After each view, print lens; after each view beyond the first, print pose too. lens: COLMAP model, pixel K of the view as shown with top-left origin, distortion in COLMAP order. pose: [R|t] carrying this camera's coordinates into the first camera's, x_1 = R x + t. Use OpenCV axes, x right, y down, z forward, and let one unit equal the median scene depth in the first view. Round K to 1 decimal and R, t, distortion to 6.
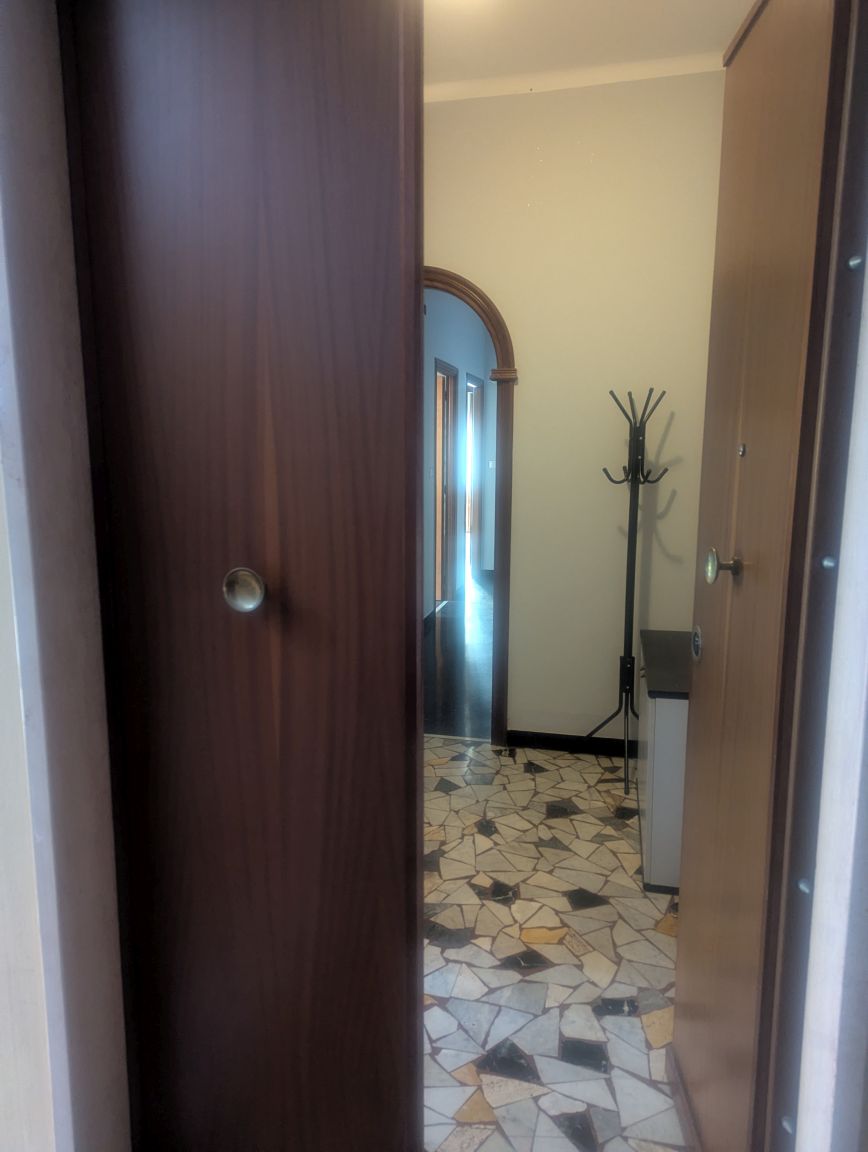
lens RADIAL K [[809.2, 0, 426.2], [0, 809.2, 578.1], [0, 0, 1]] dist [0.050429, -0.039077]
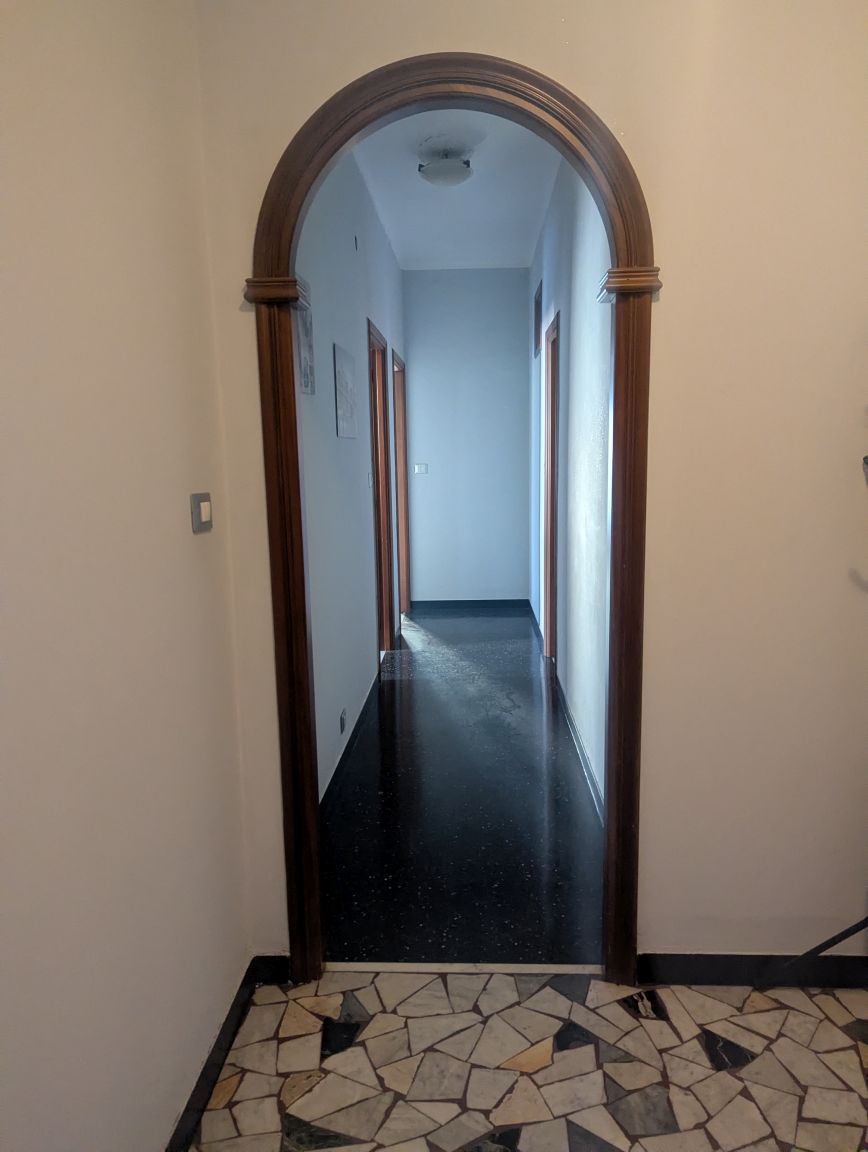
lens RADIAL K [[804.3, 0, 439.7], [0, 804.3, 579.4], [0, 0, 1]] dist [0.050013, -0.032987]
pose [[0.981507, -0.050358, 0.184684, -0.120646], [0.051742, 0.998657, -0.002680, -0.068609], [-0.184301, 0.012187, 0.982794, 0.519395]]
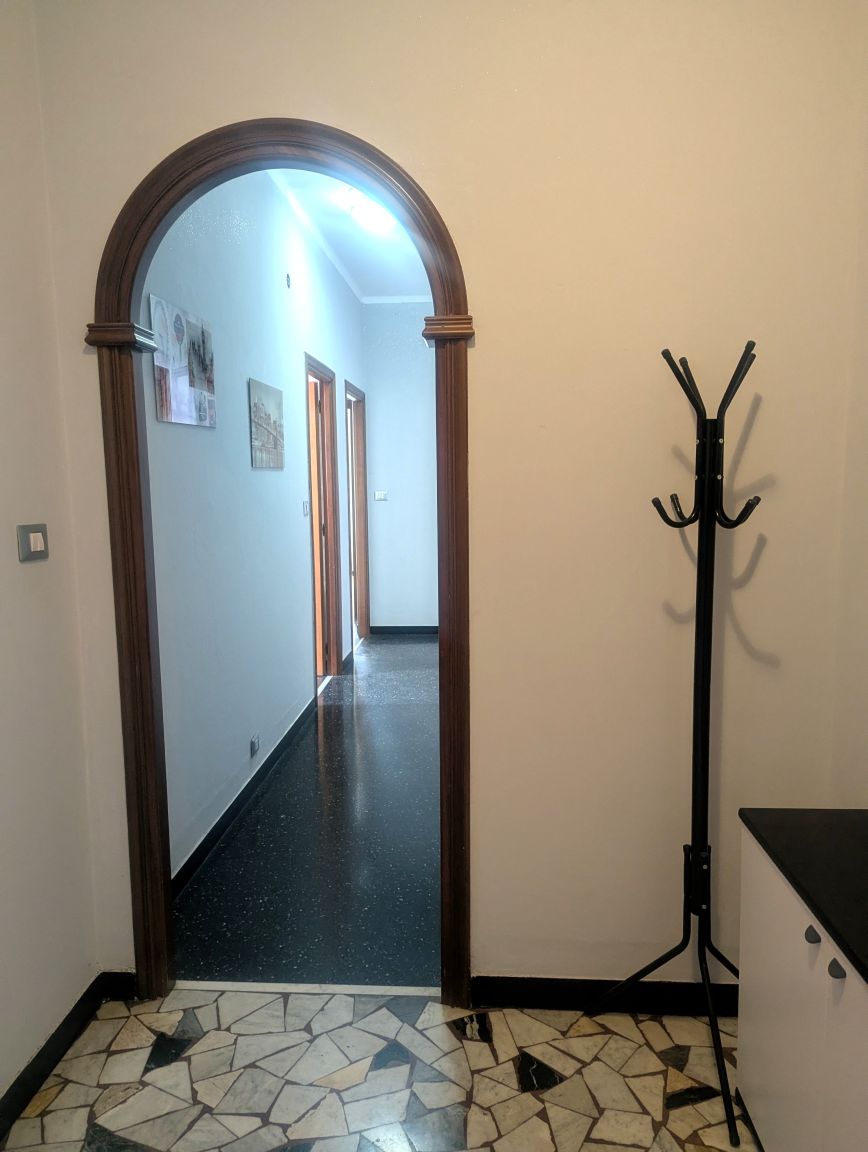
lens RADIAL K [[809.2, 0, 426.2], [0, 809.2, 578.1], [0, 0, 1]] dist [0.050429, -0.039077]
pose [[0.986612, -0.034583, 0.159374, -0.008881], [0.040926, 0.998488, -0.036694, -0.065865], [-0.157864, 0.042725, 0.986536, 0.473092]]
